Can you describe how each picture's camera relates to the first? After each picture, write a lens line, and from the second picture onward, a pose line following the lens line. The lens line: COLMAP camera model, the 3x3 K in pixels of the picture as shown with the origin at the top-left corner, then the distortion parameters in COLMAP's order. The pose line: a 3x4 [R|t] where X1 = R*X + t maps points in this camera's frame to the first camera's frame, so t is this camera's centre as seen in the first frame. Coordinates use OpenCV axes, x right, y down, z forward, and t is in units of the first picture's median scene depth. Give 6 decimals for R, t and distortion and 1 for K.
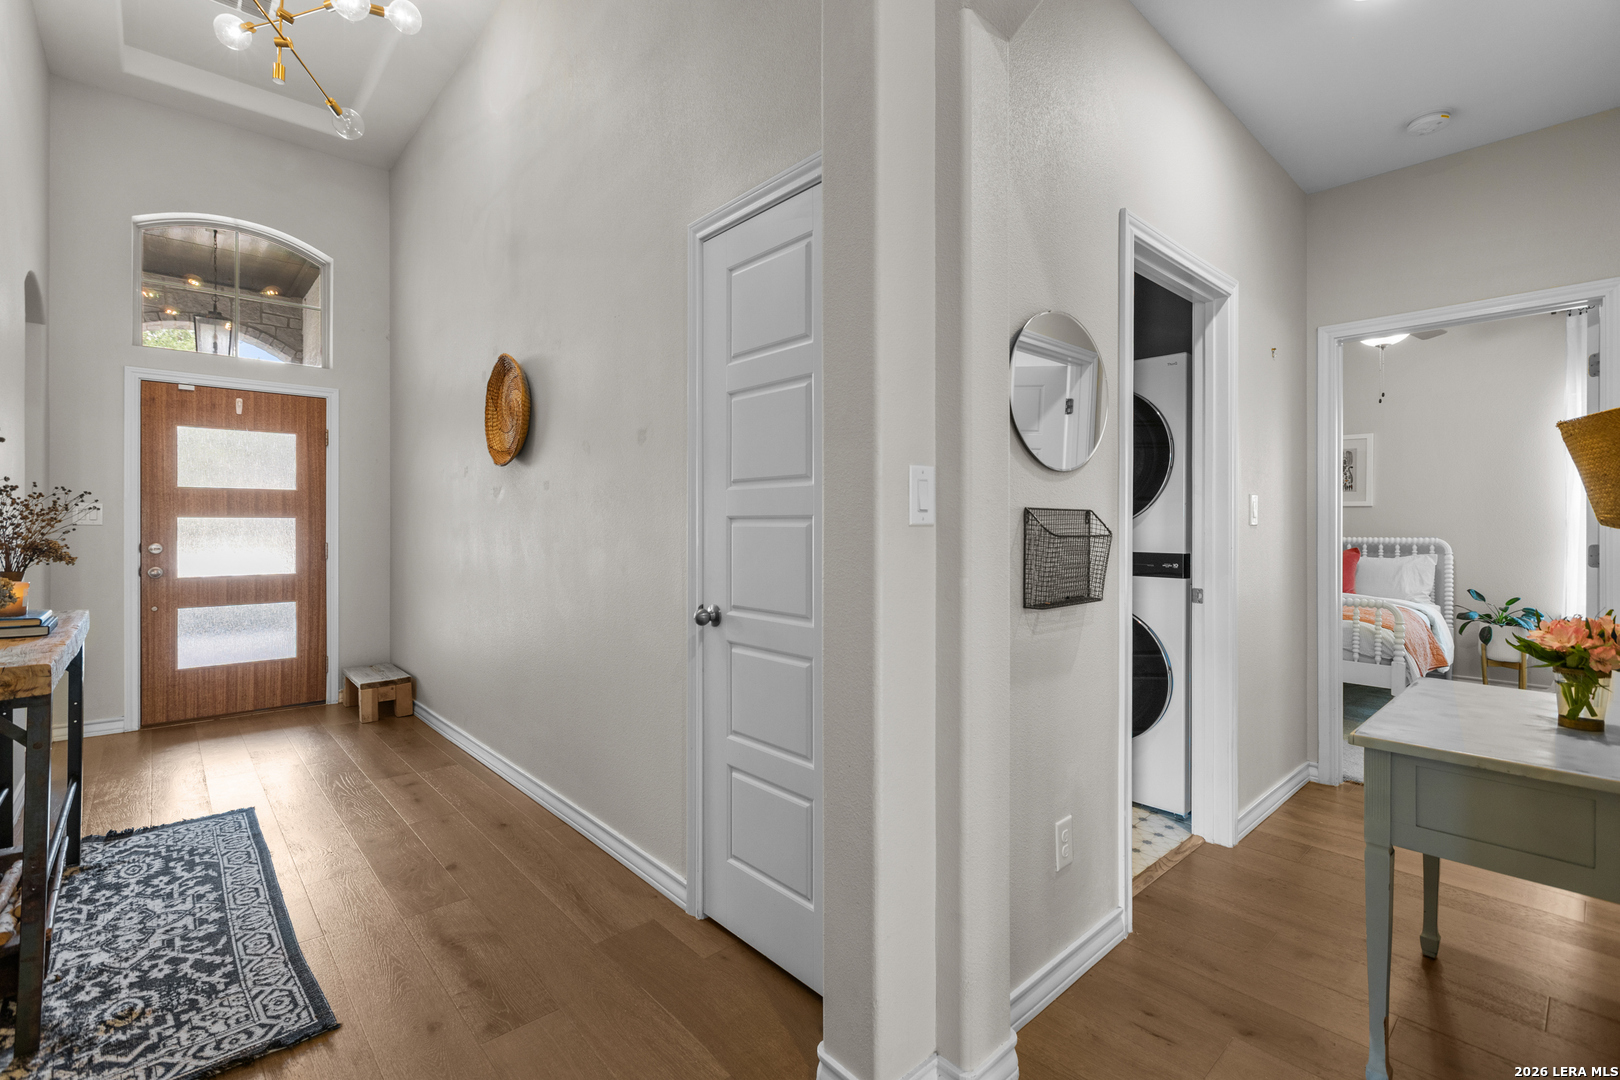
lens RADIAL K [[721.1, 0, 810.5], [0, 721.1, 531.3], [0, 0, 1]] dist [-0.000595, -0.000233]
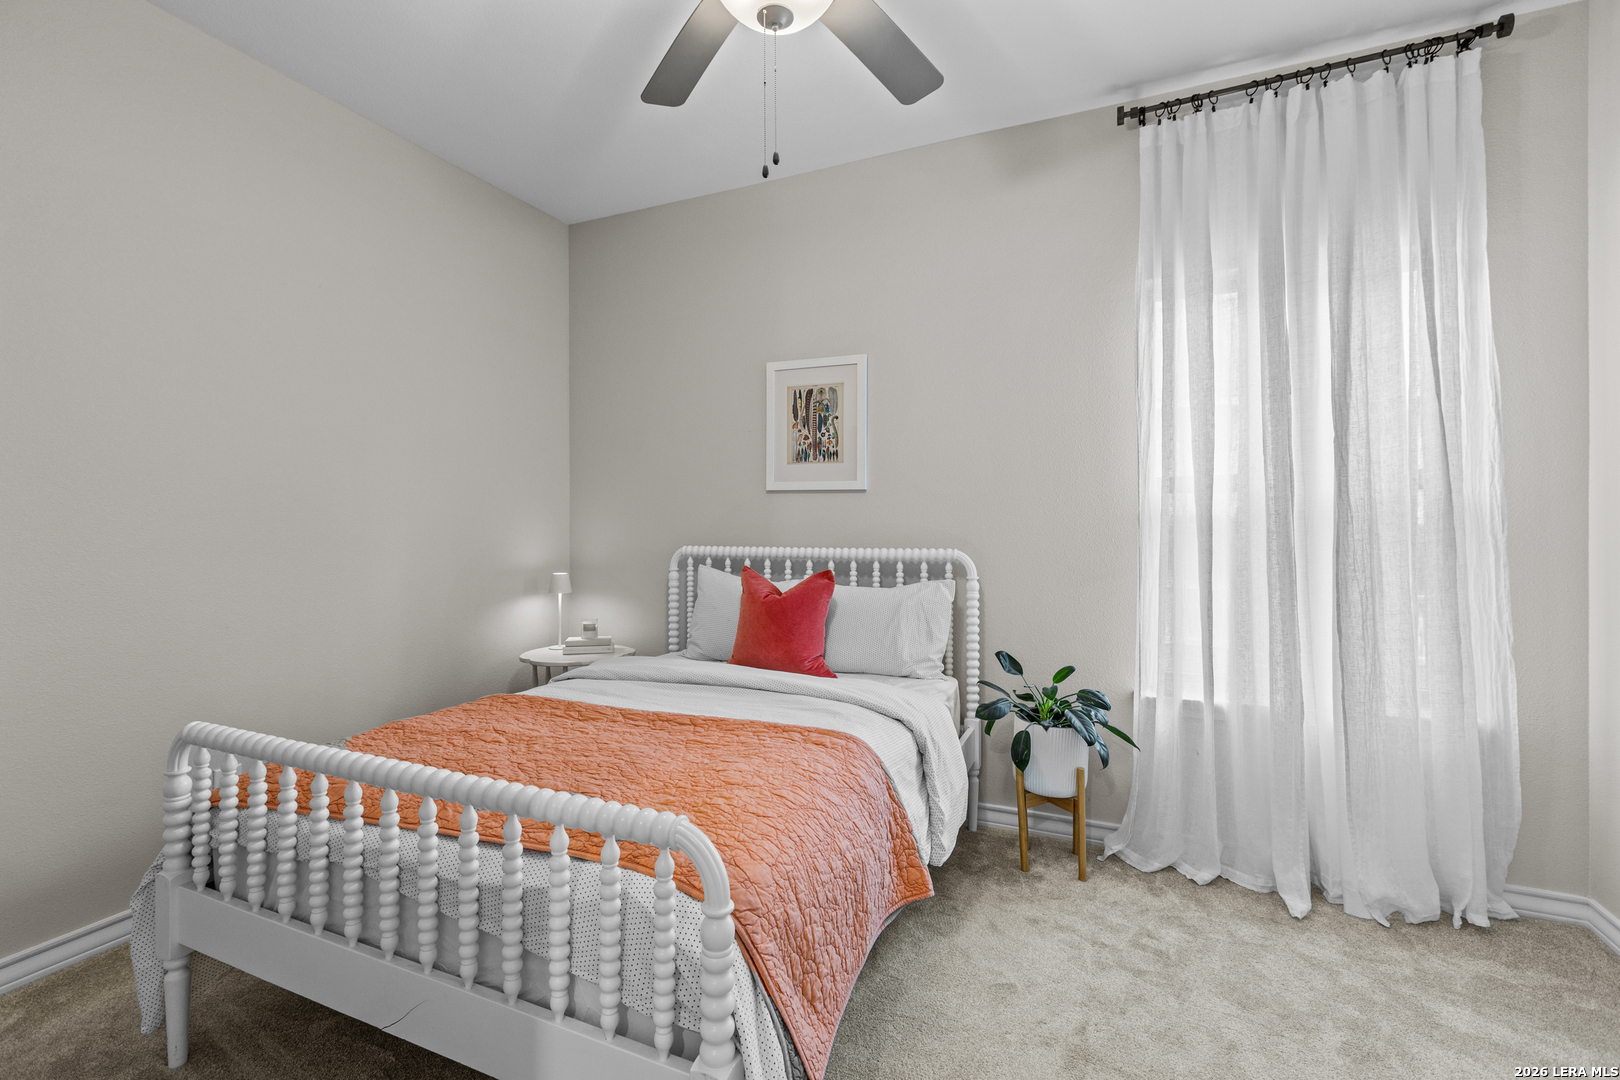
lens RADIAL K [[721.1, 0, 806.0], [0, 721.1, 532.5], [0, 0, 1]] dist [-0.000595, -0.000233]
pose [[0.909950, -0.014942, 0.414448, 0.570795], [0.010489, 0.999860, 0.013020, -0.011953], [-0.414585, -0.007500, 0.909980, 0.583331]]
